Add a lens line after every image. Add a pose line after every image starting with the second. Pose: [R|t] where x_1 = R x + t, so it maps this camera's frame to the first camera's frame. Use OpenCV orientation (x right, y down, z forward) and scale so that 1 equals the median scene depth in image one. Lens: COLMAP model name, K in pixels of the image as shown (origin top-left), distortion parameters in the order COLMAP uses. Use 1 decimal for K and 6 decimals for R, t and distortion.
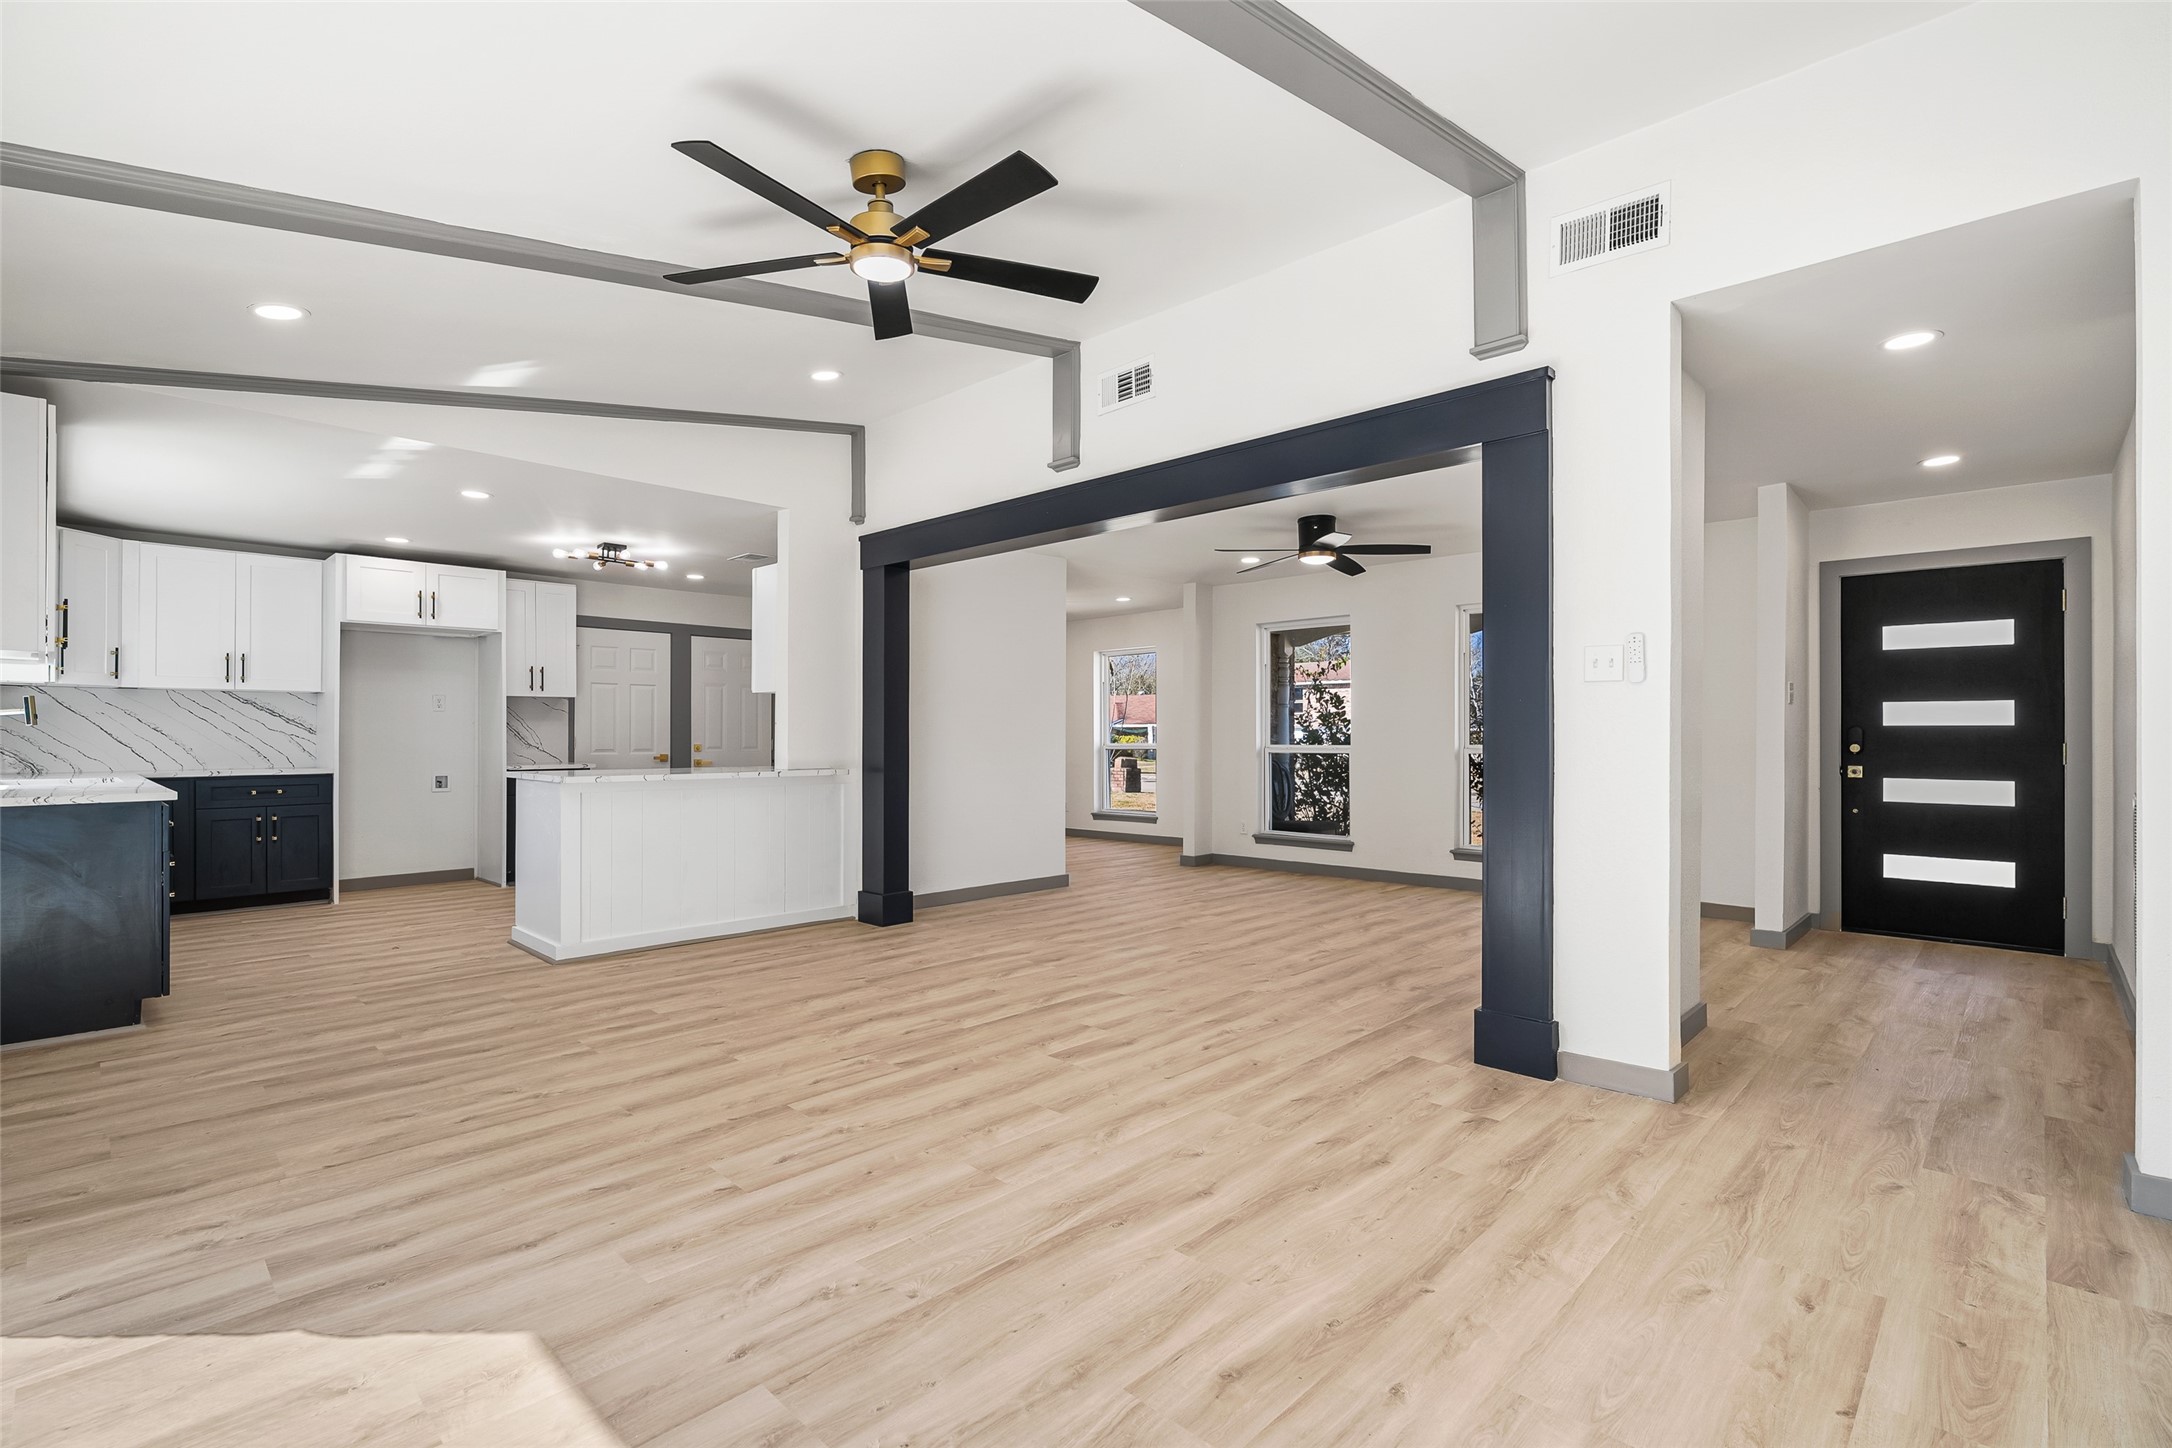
lens RADIAL K [[988.6, 0, 1086.0], [0, 988.6, 724.0], [0, 0, 1]] dist [-0.000778, 0.000858]
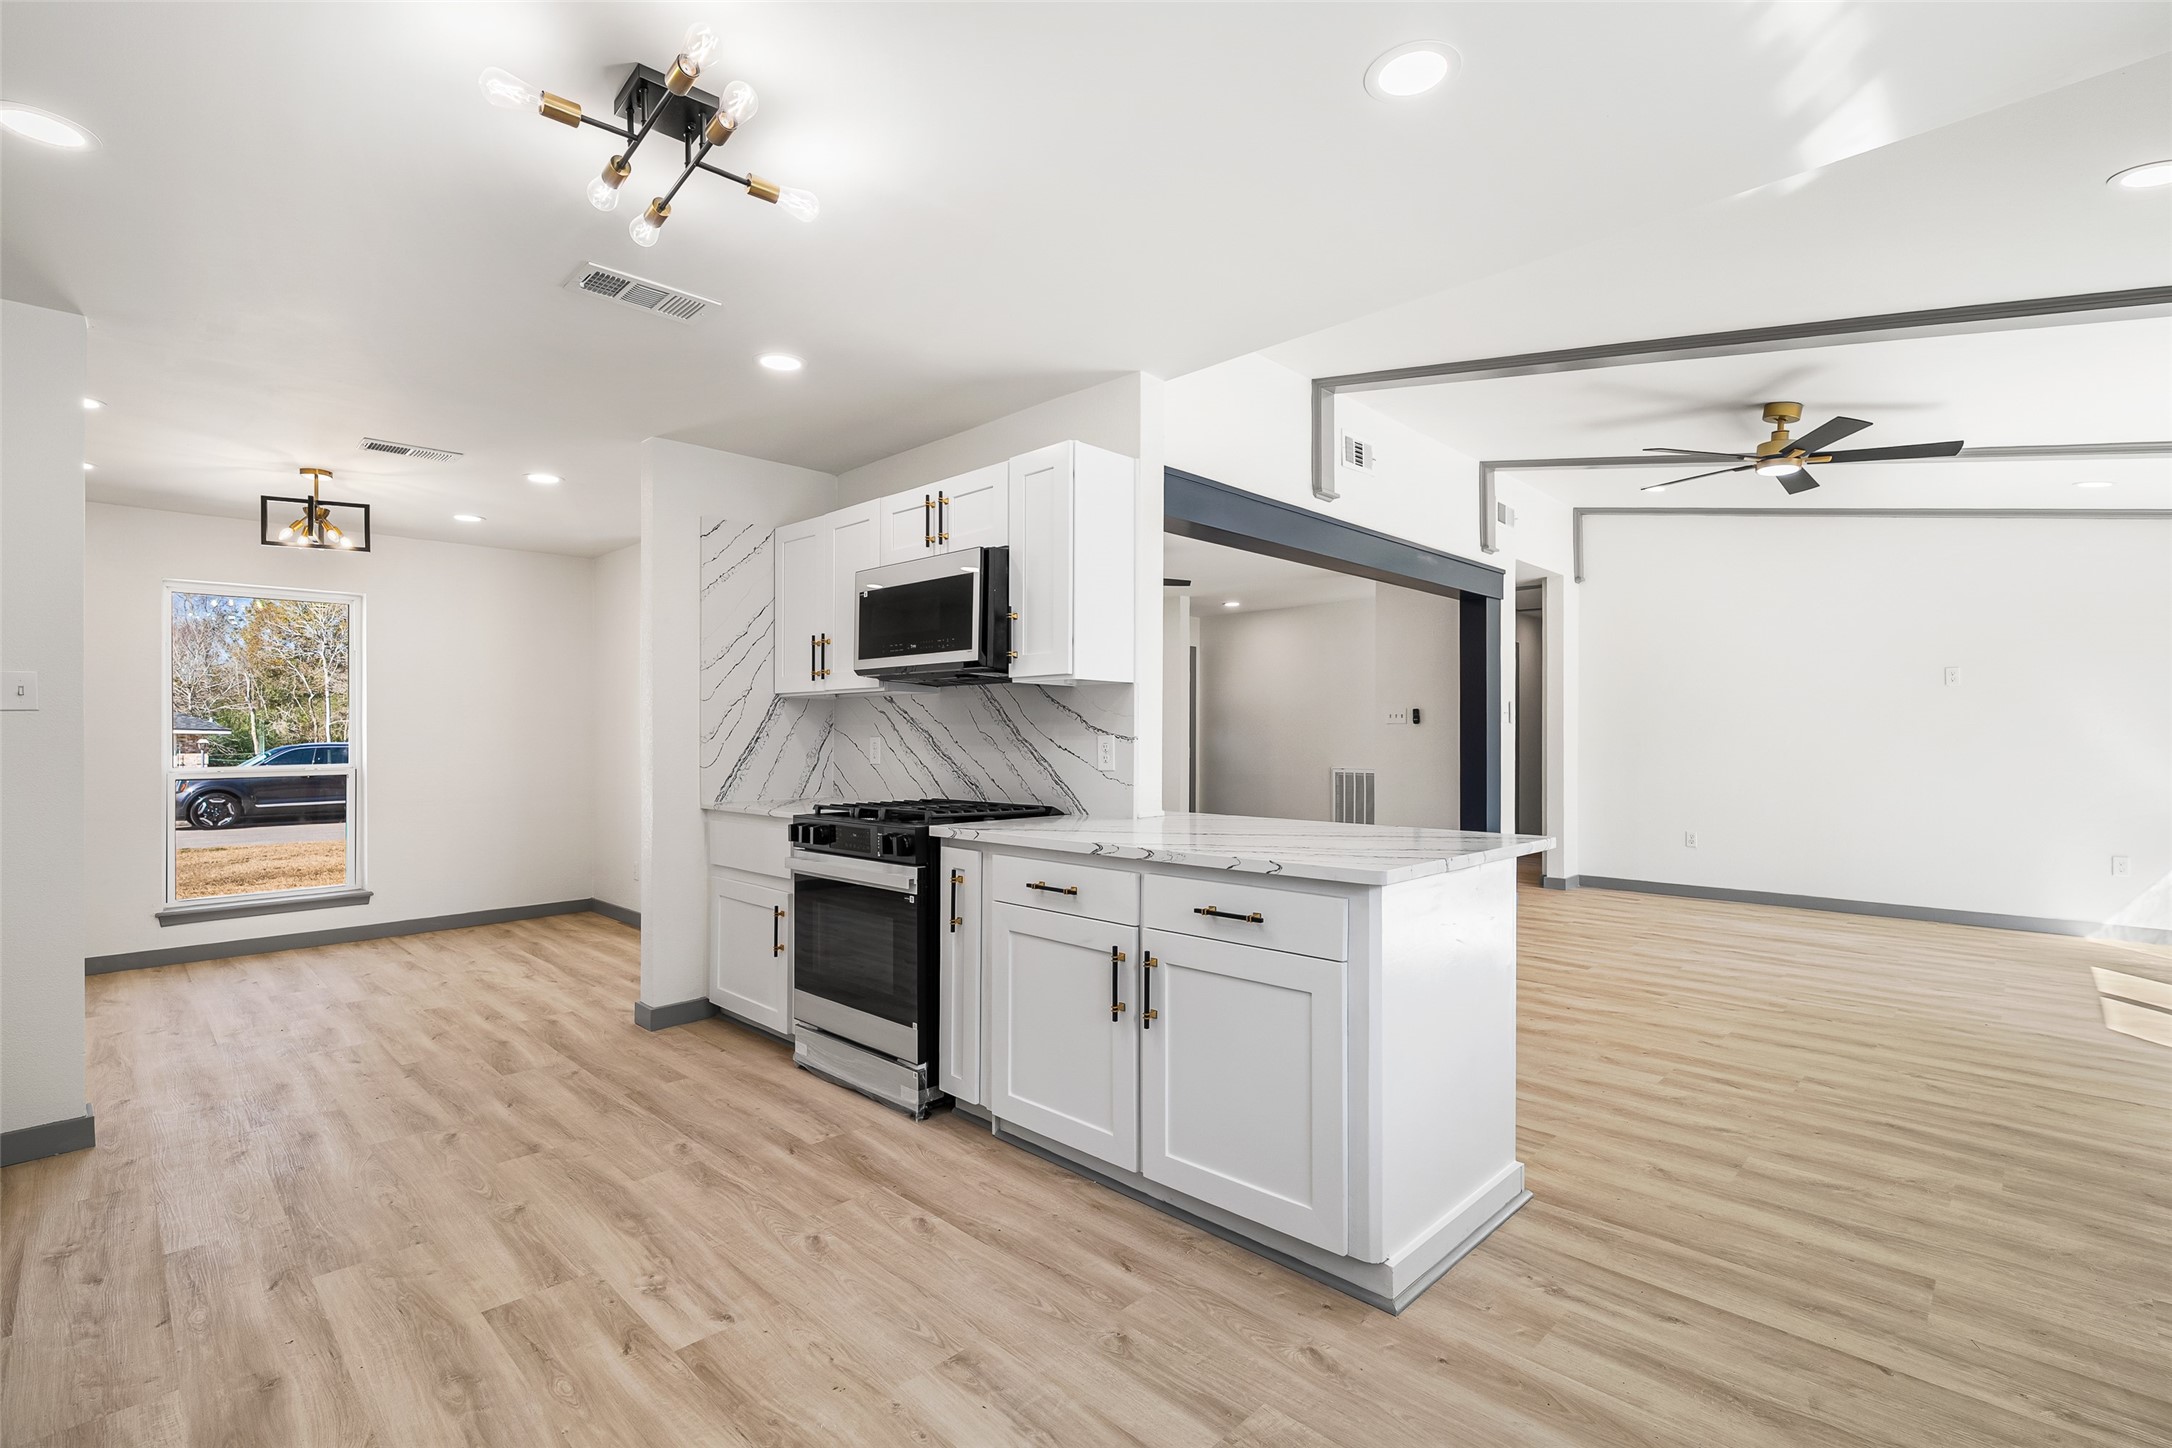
lens RADIAL K [[984.9, 0, 1100.3], [0, 984.9, 734.5], [0, 0, 1]] dist [-0.001906, 0.001184]
pose [[-0.000490, 0.001747, 0.999998, -1.163861], [-0.010837, 0.999940, -0.001752, -0.001928], [-0.999941, -0.010838, -0.000471, 1.342826]]
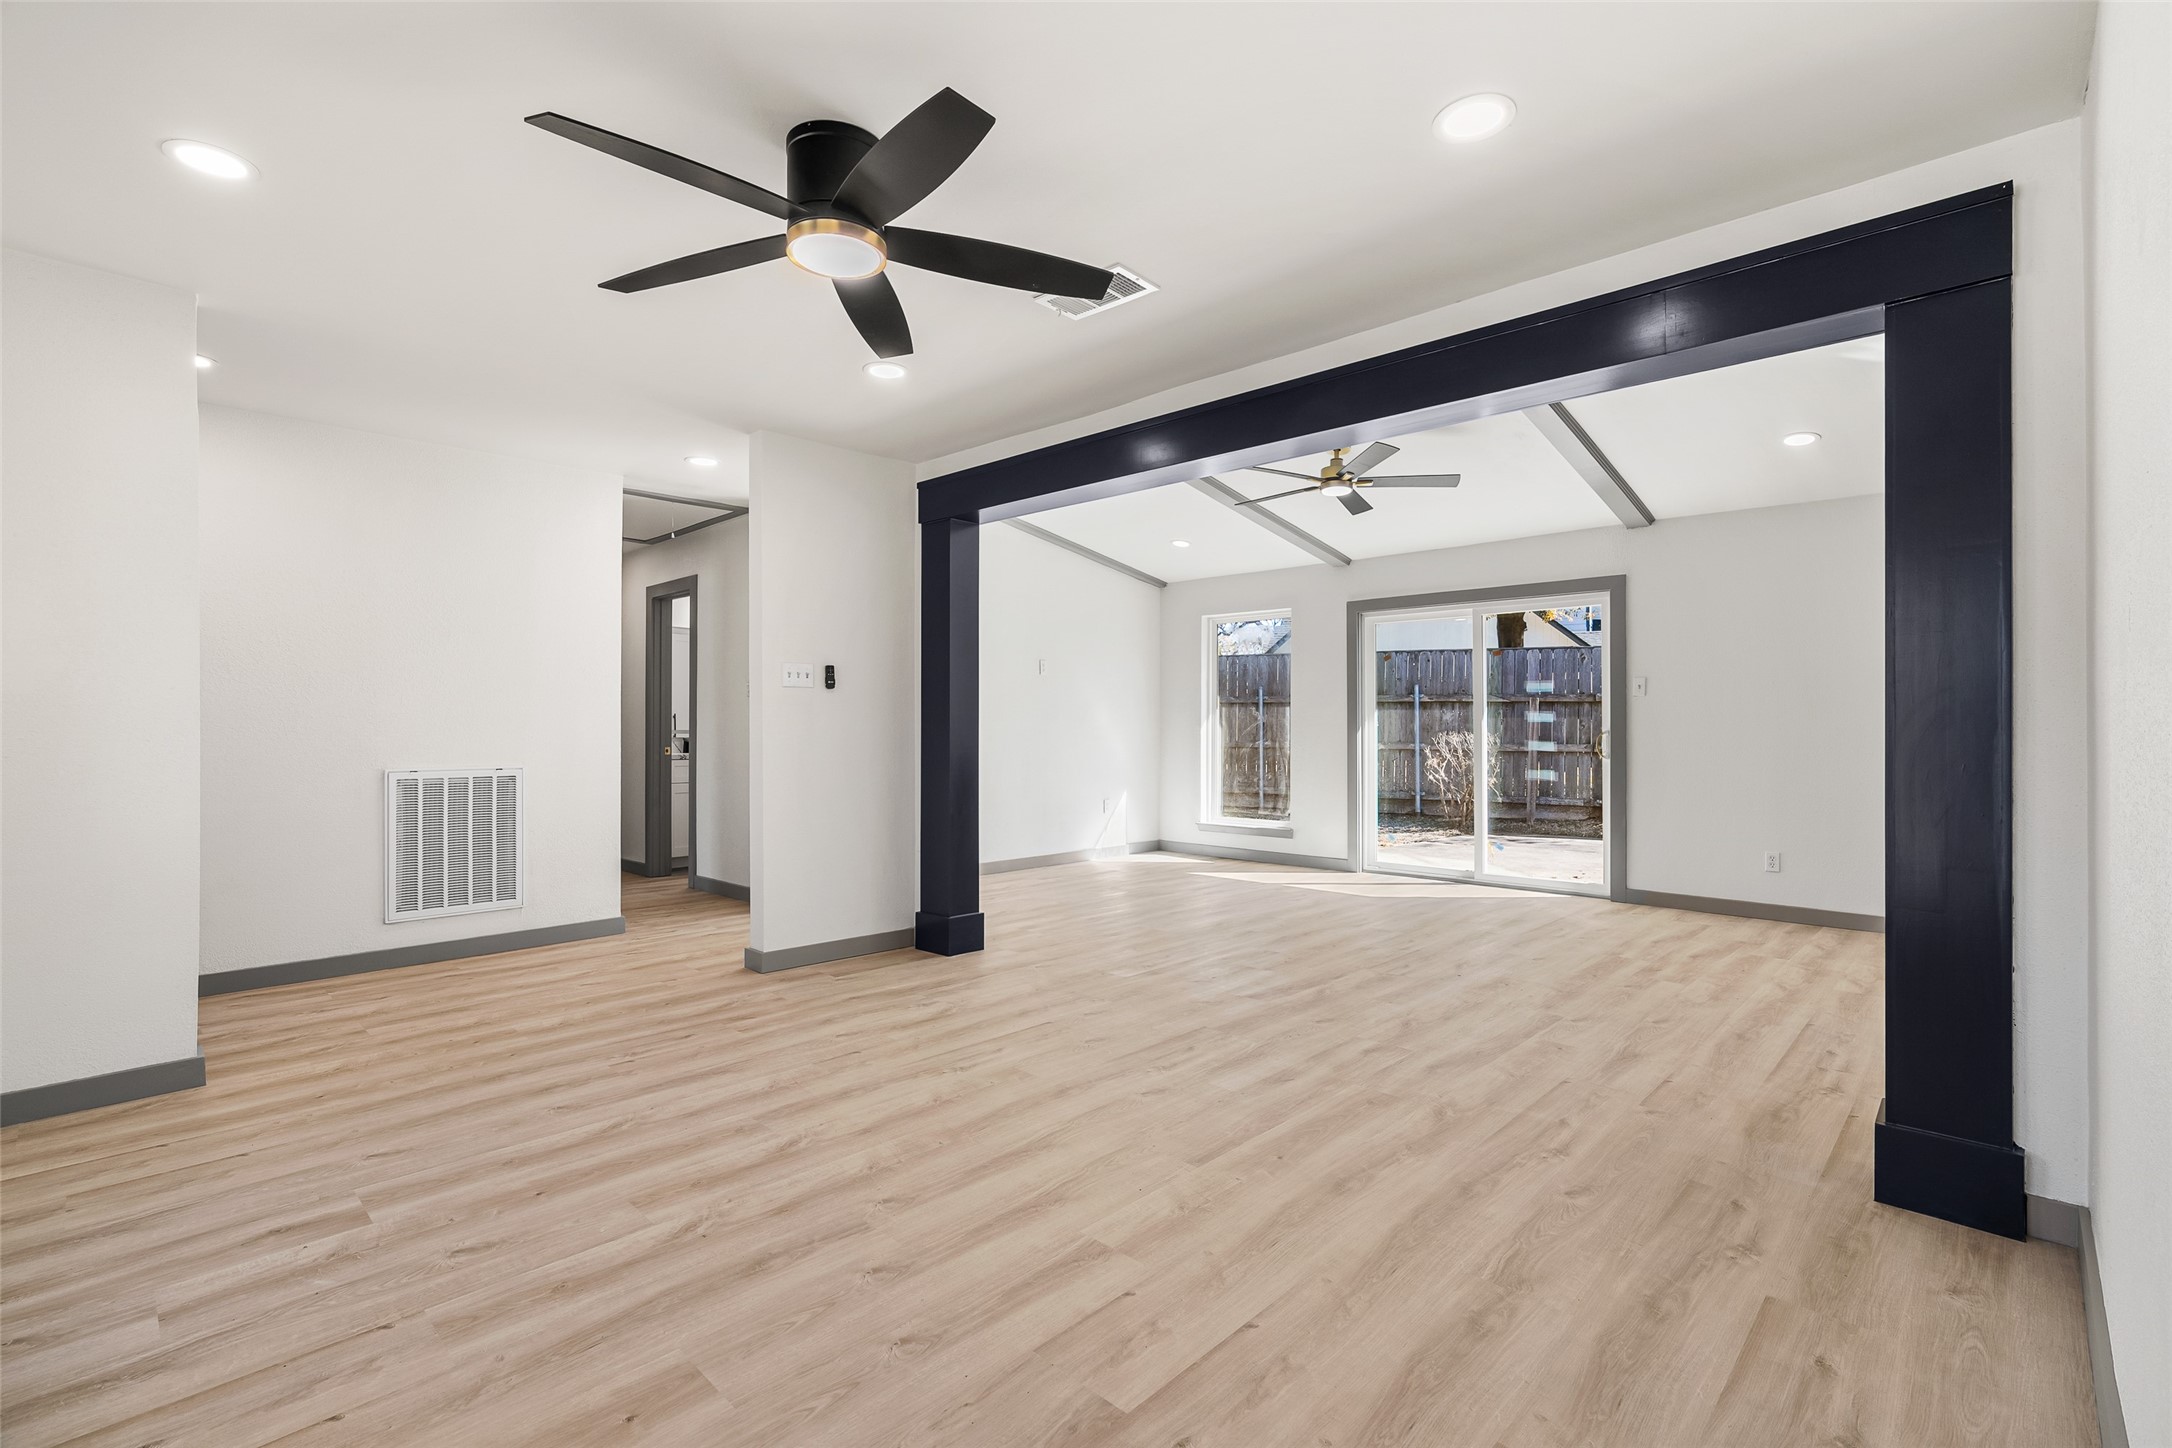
lens RADIAL K [[968.4, 0, 1086.0], [0, 968.4, 724.0], [0, 0, 1]] dist [-0.002828, 0.000468]
pose [[-0.999997, -0.002507, -0.000071, 0.185100], [-0.002506, 0.999905, -0.013538, 0.022903], [0.000105, -0.013538, -0.999908, 1.849902]]
